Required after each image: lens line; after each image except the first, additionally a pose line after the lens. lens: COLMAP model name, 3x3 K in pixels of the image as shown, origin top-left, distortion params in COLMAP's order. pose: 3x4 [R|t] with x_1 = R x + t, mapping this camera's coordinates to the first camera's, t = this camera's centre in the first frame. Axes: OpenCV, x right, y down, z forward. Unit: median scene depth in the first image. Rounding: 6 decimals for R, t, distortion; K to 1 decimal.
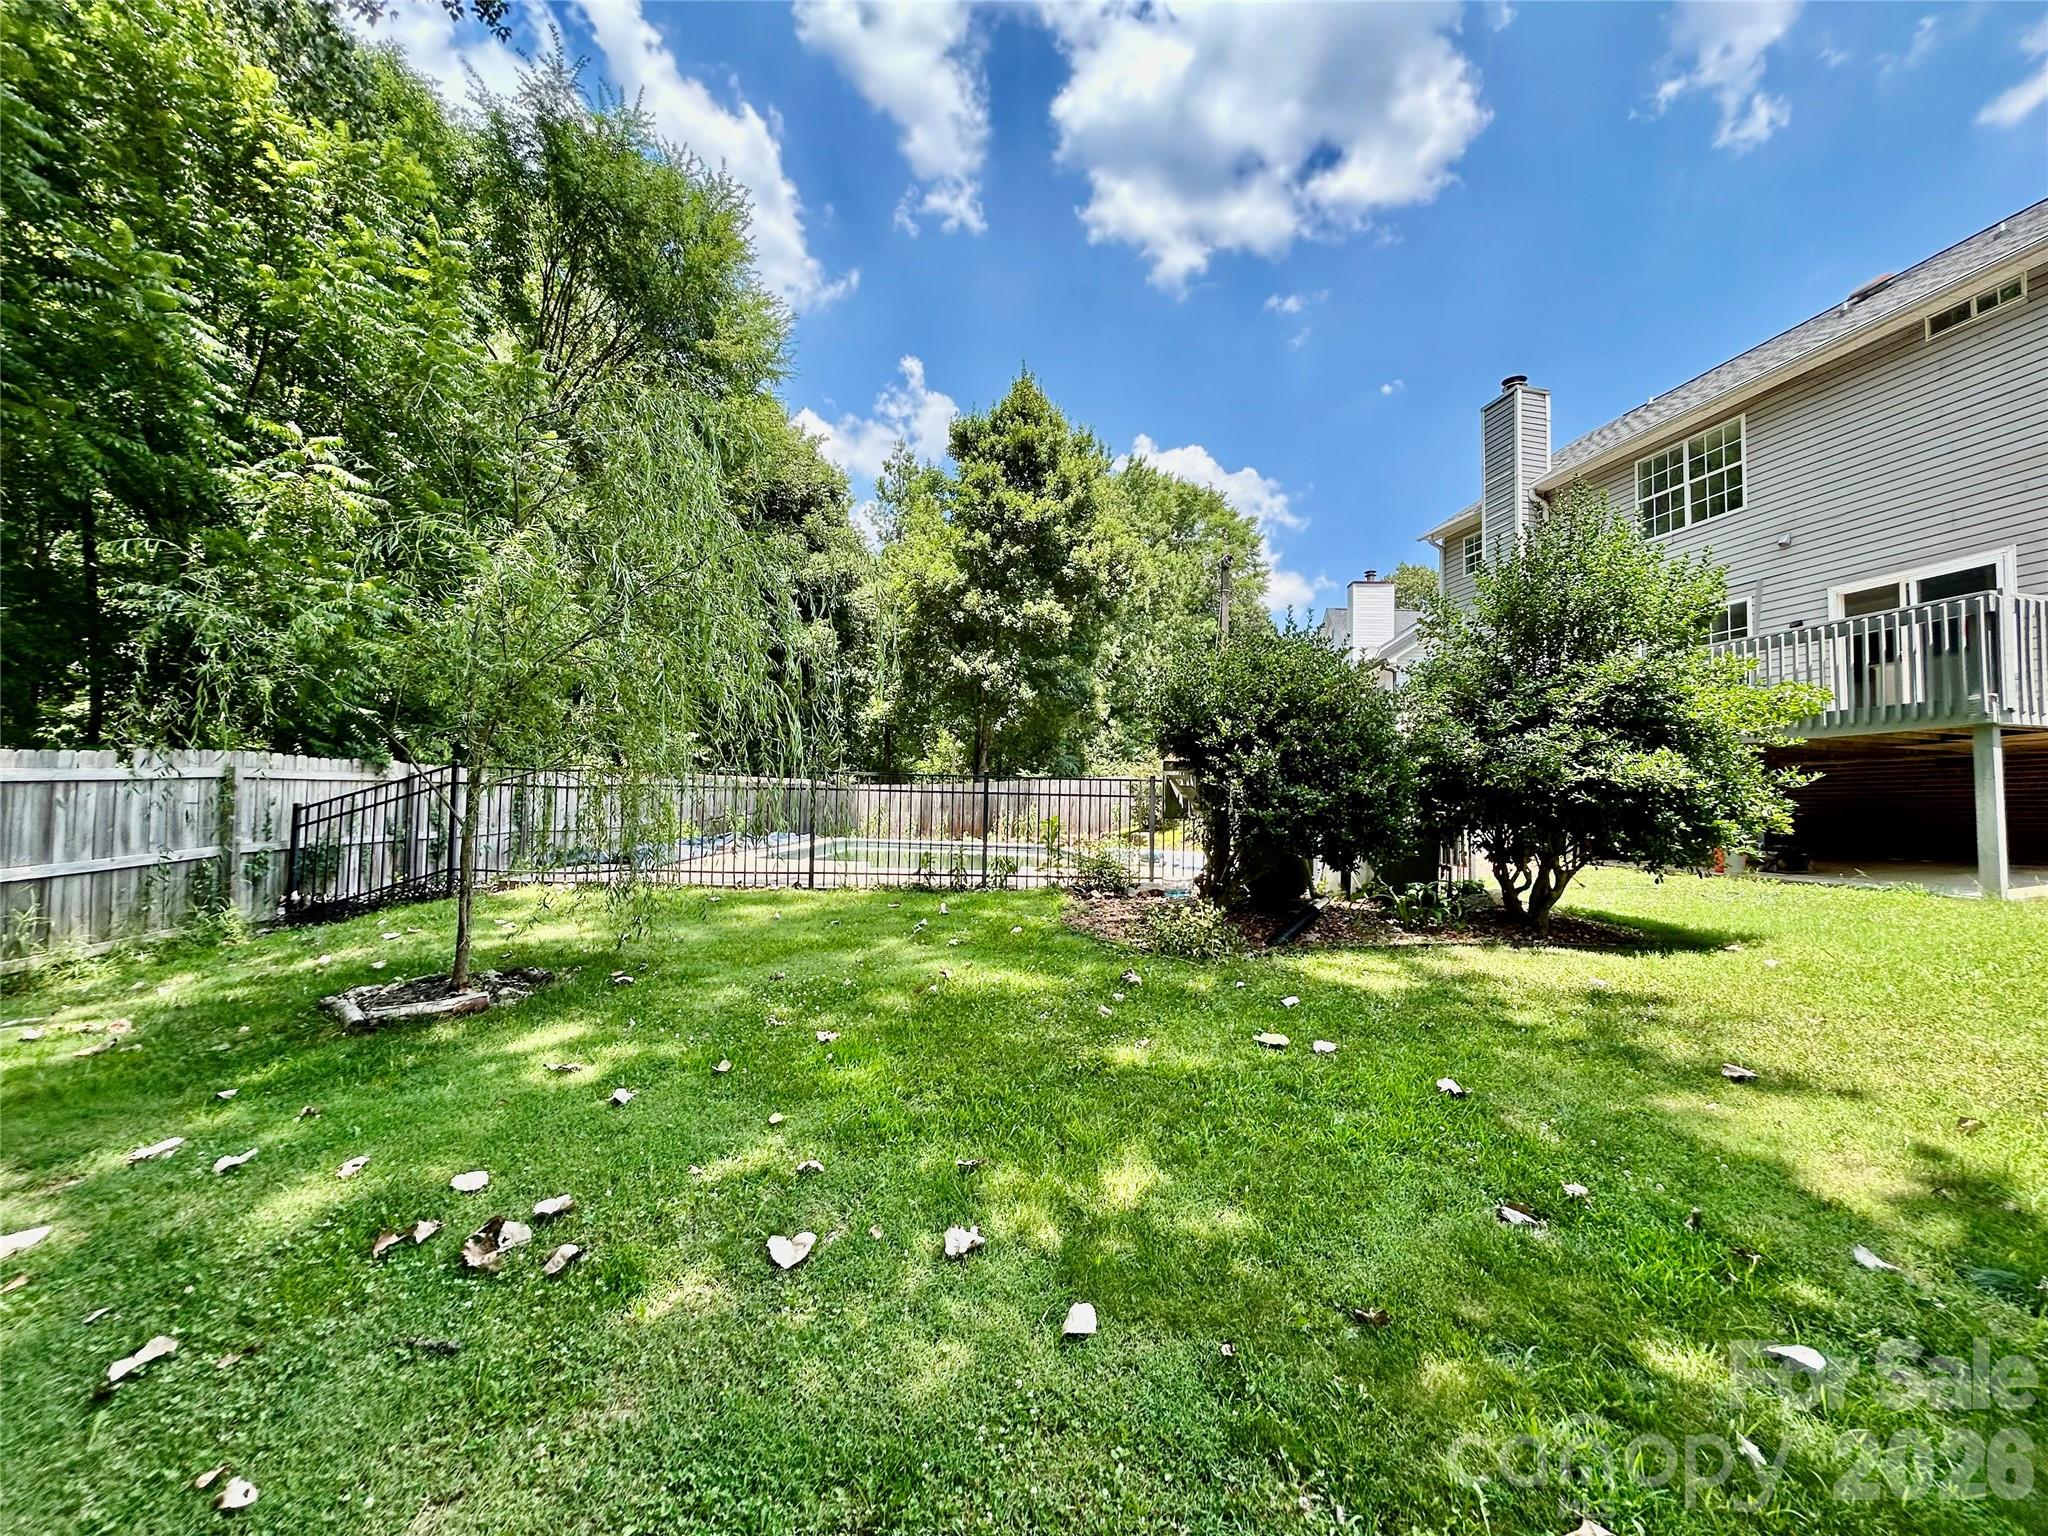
lens RADIAL K [[821.4, 0, 1038.7], [0, 821.4, 763.3], [0, 0, 1]] dist [-0.000451, 0.000082]
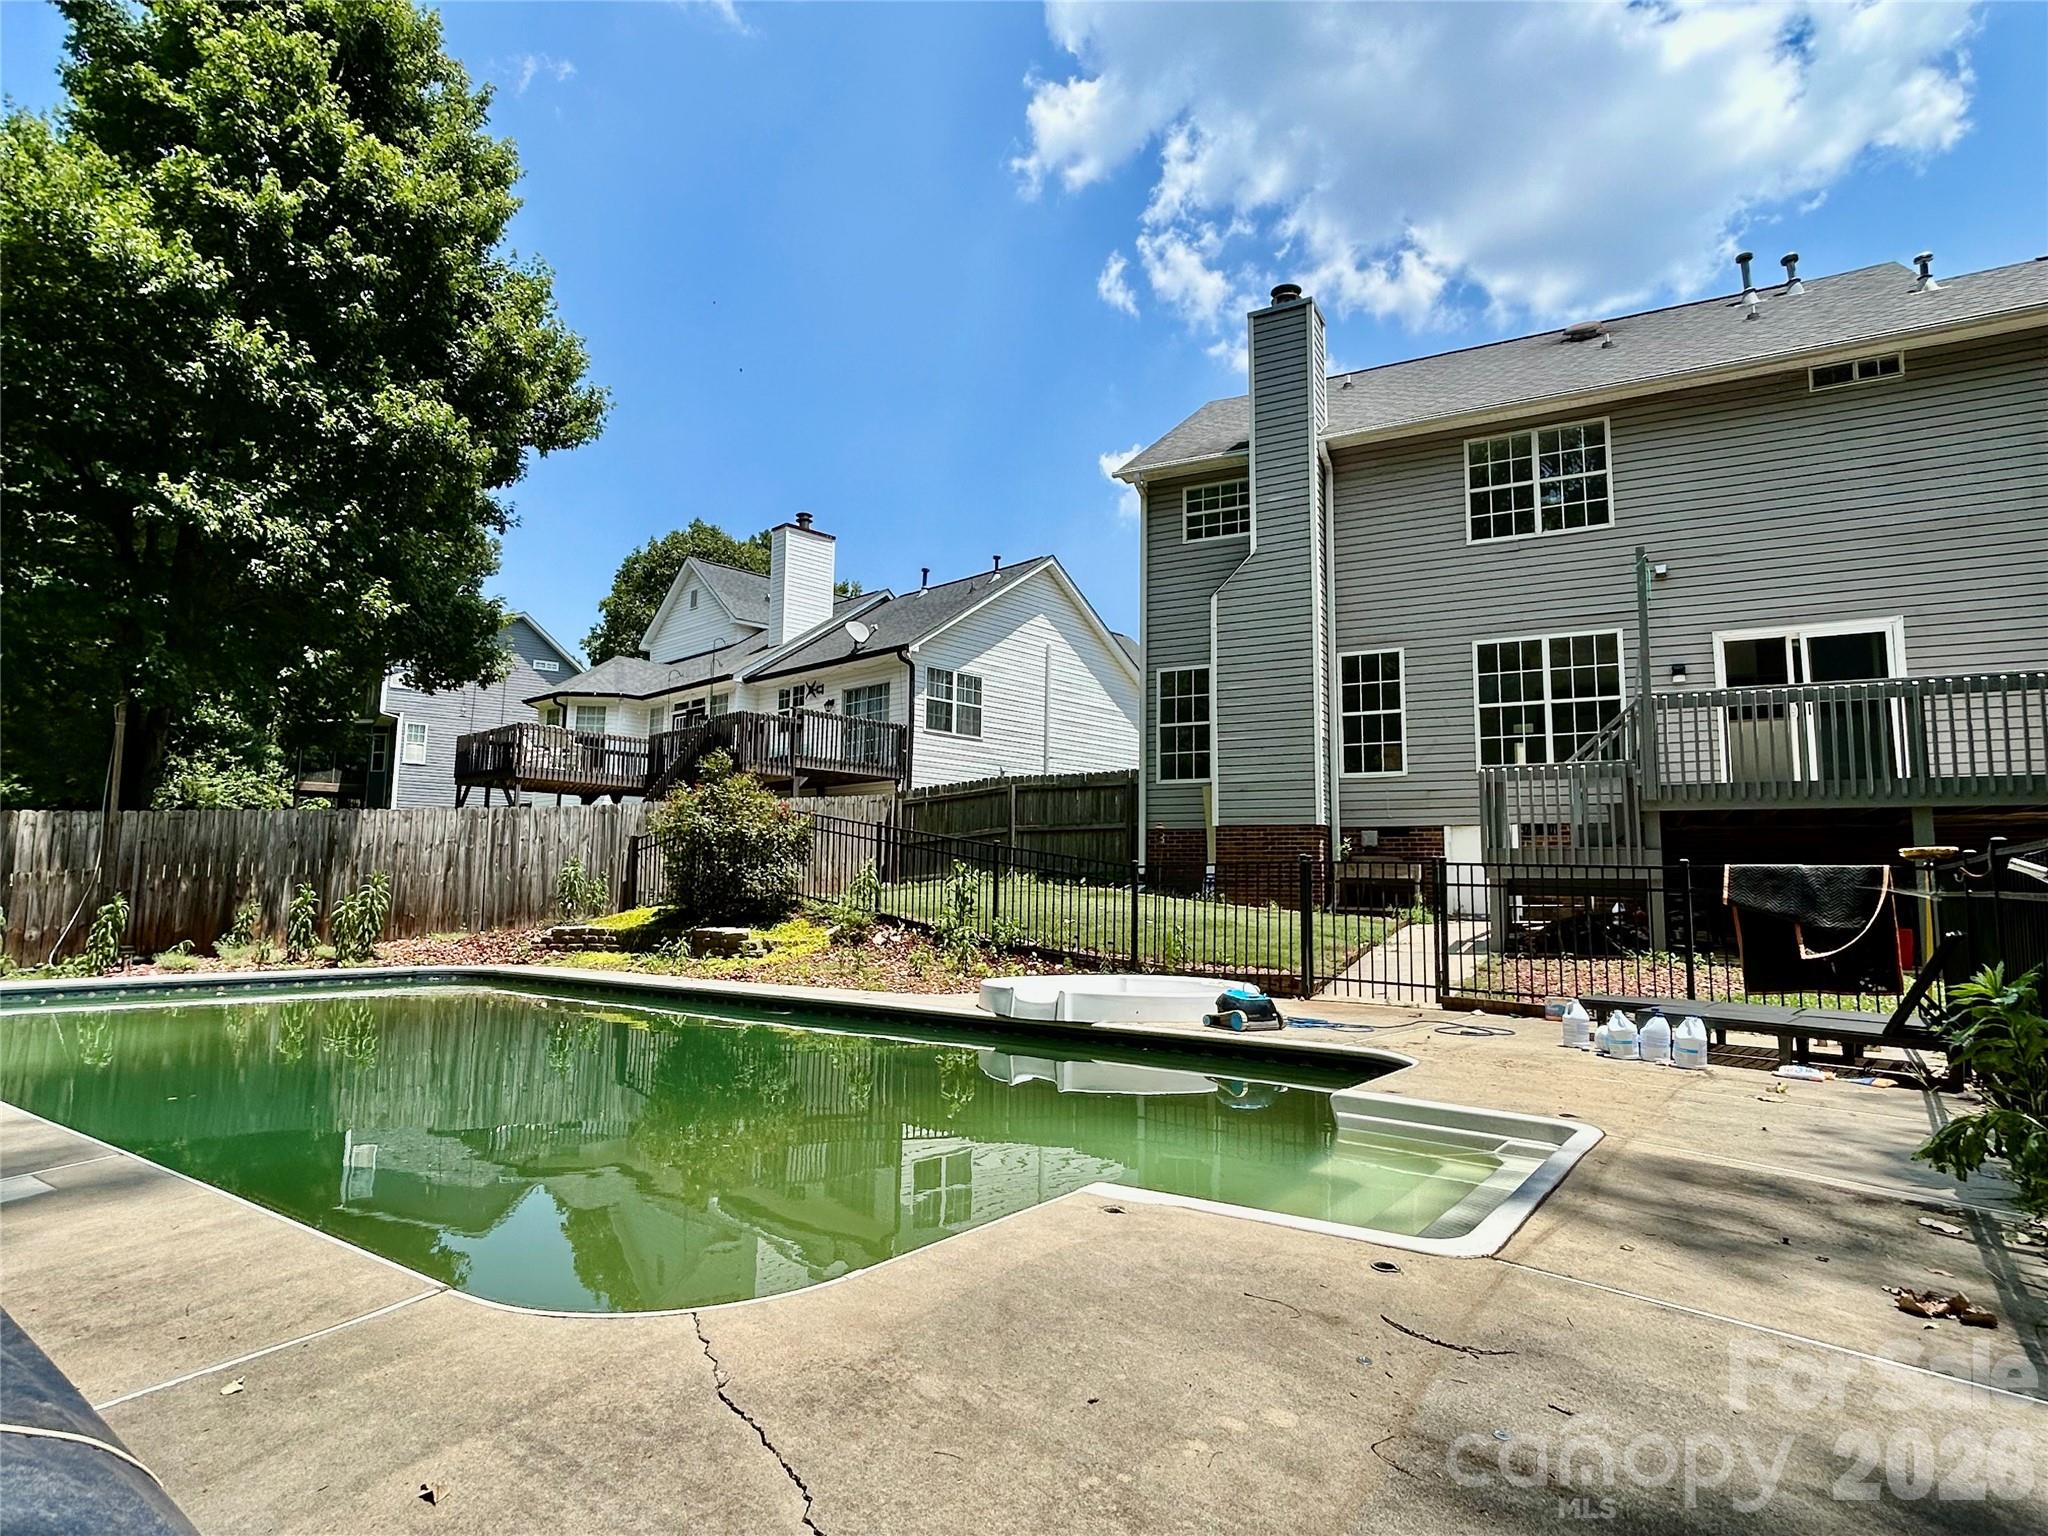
lens RADIAL K [[1081.0, 0, 1032.8], [0, 1081.0, 761.8], [0, 0, 1]] dist [-0.001601, -0.002218]
pose [[0.662622, 0.058424, 0.746672, -0.197859], [-0.041693, 0.998284, -0.041112, 0.003403], [-0.747793, -0.003889, 0.663921, 0.381673]]
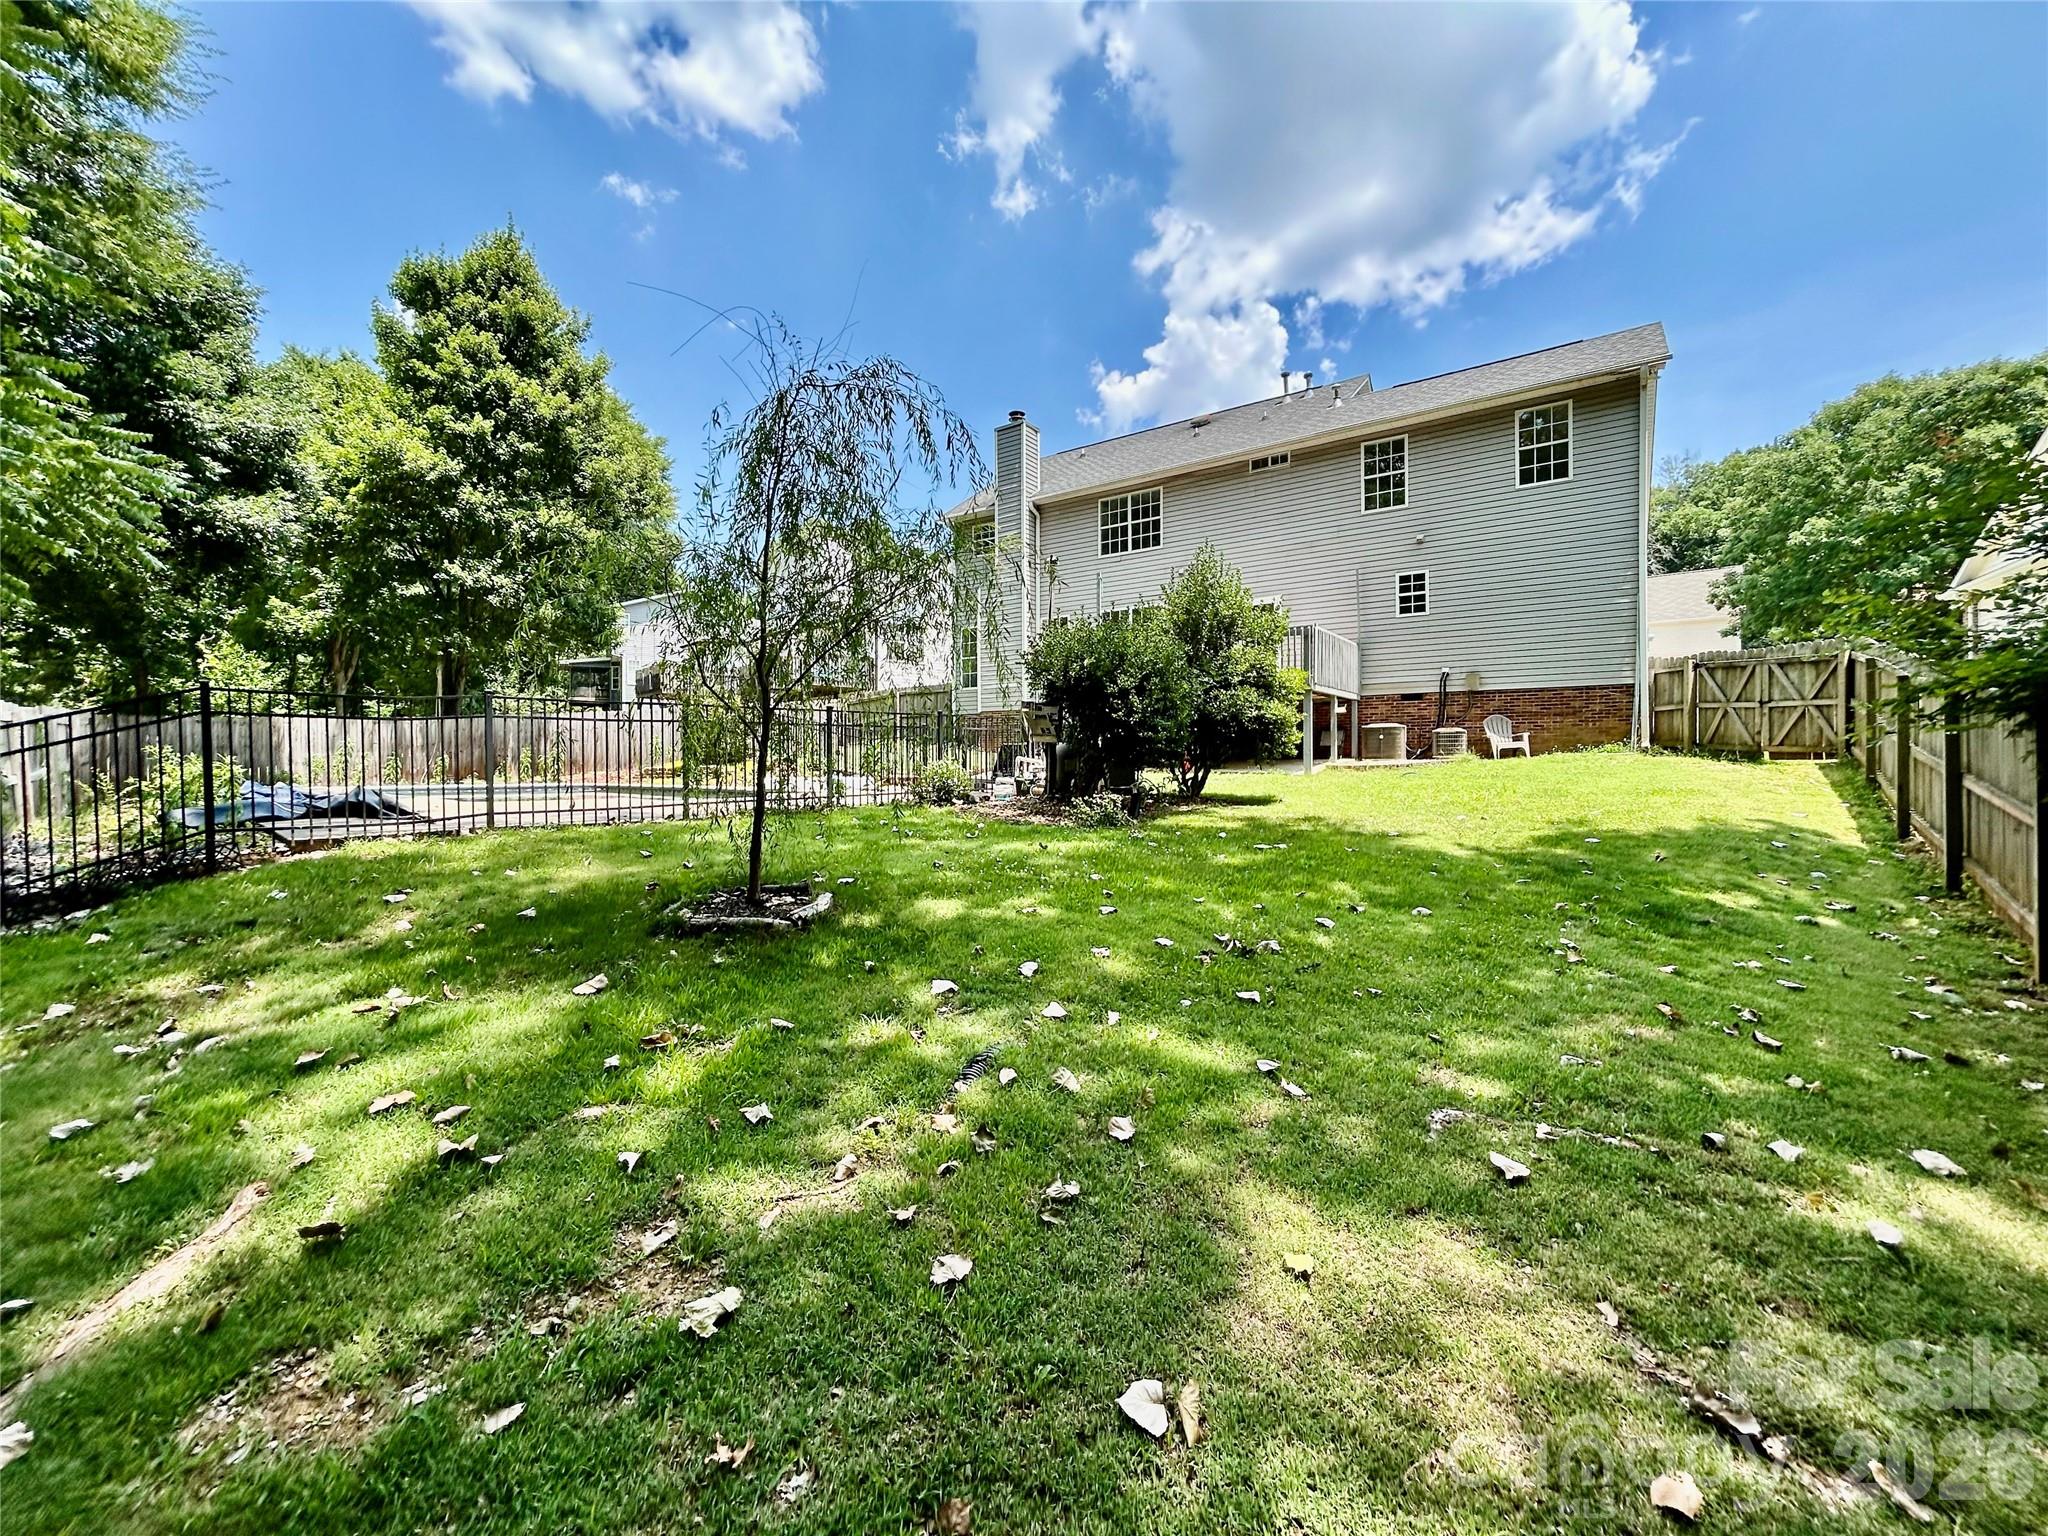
lens RADIAL K [[820.8, 0, 1024.0], [0, 820.8, 768.0], [0, 0, 1]] dist [-0.000750, -0.000088]
pose [[0.738435, -0.035413, 0.673394, -0.235208], [-0.020986, 0.996929, 0.075440, 0.002451], [-0.673998, -0.069839, 0.735424, -0.015449]]
